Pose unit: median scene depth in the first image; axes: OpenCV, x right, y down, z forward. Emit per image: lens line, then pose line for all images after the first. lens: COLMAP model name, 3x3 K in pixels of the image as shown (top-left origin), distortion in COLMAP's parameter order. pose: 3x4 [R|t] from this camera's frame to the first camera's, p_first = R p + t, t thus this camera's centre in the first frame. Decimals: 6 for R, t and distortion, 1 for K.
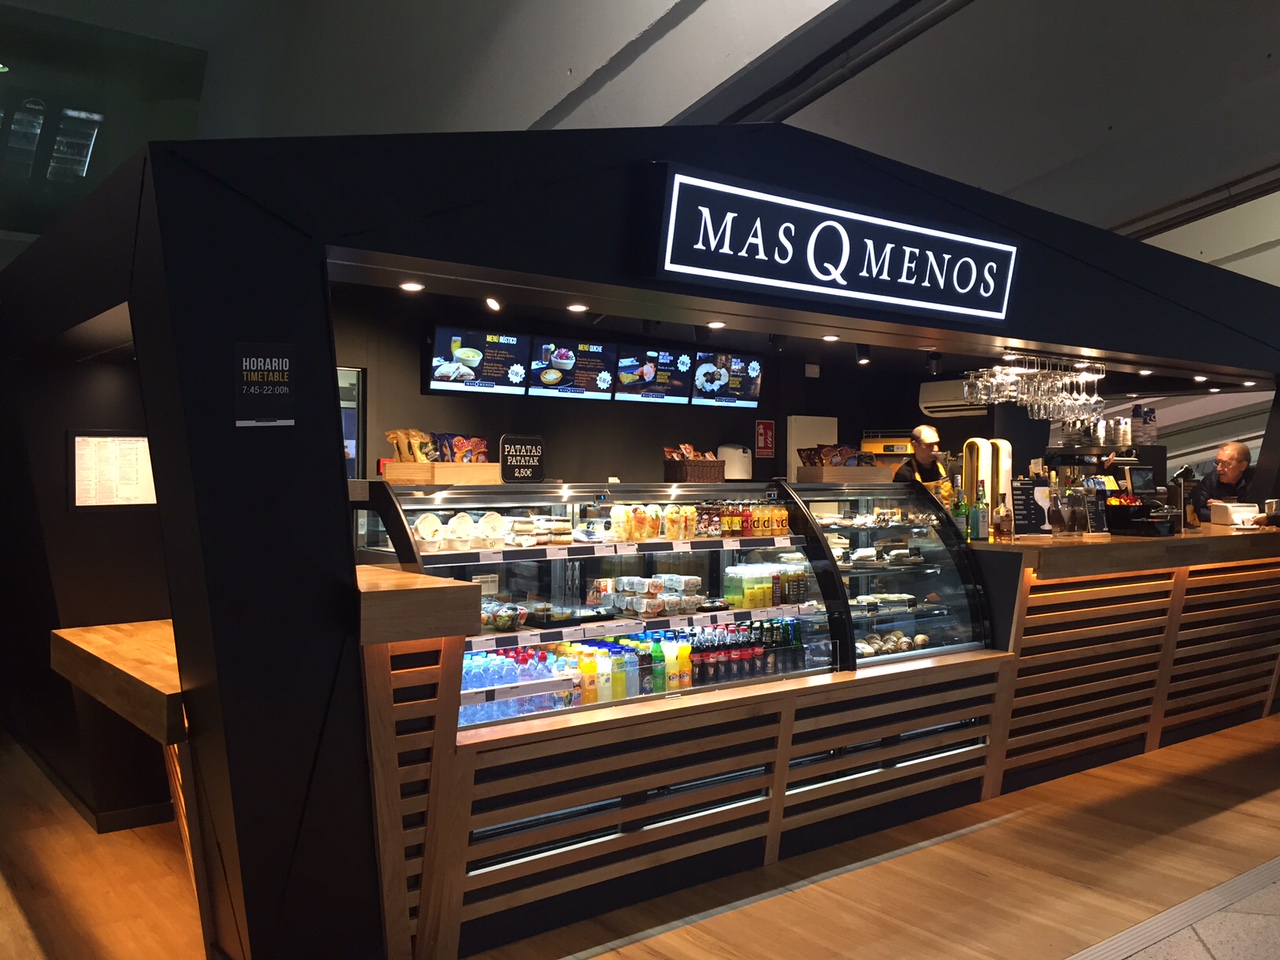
lens RADIAL K [[1089.4, 0, 640.0], [0, 1089.4, 480.0], [0, 0, 1]] dist [0.051711, -0.011307]
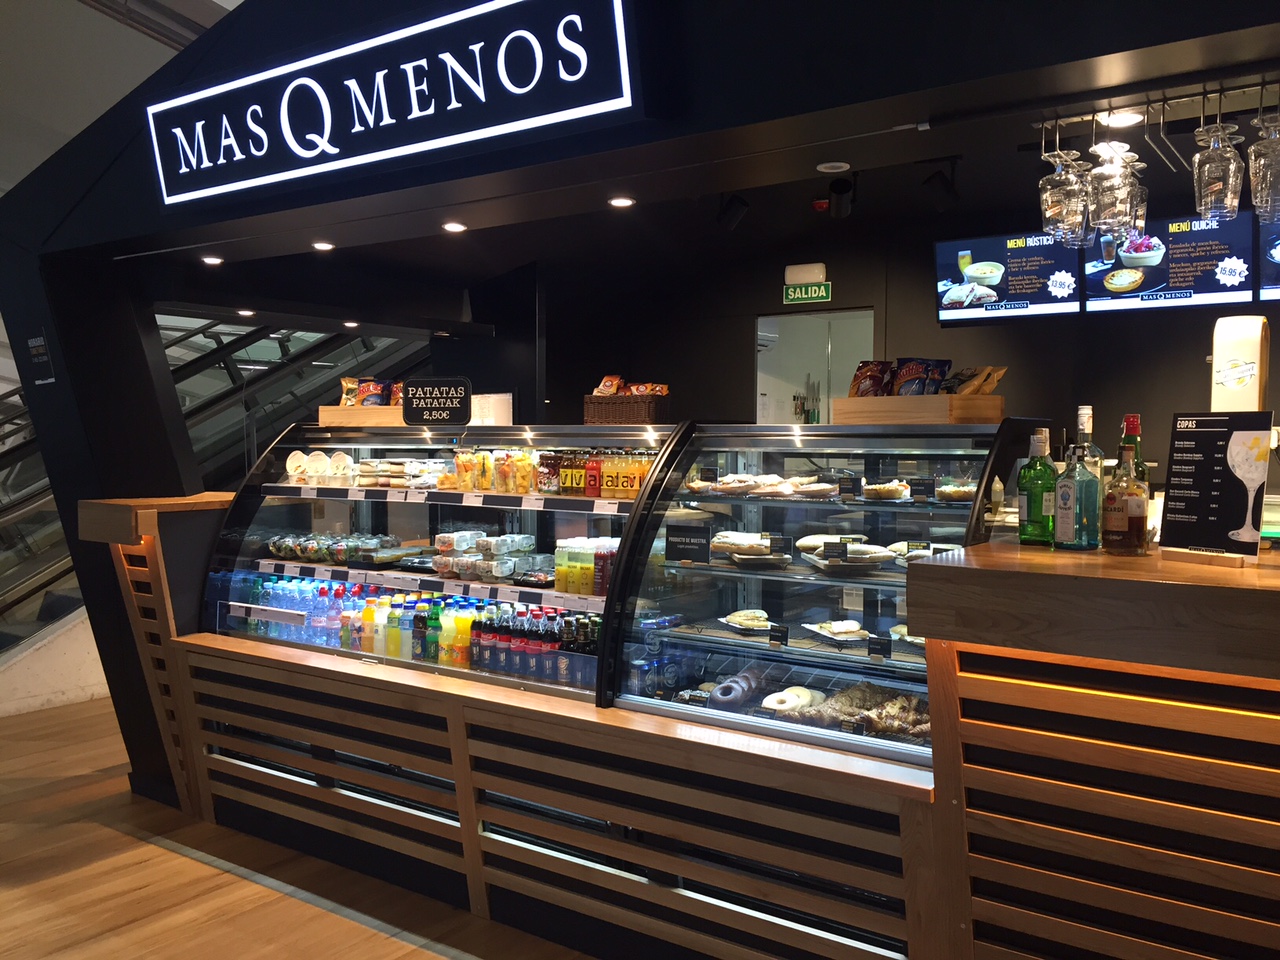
lens RADIAL K [[1089.4, 0, 640.0], [0, 1089.4, 480.0], [0, 0, 1]] dist [0.051711, -0.011307]
pose [[0.280958, 0.037050, -0.959005, 0.893832], [-0.007582, 0.999309, 0.036385, 0.014597], [0.959690, -0.002952, 0.281045, 0.905232]]
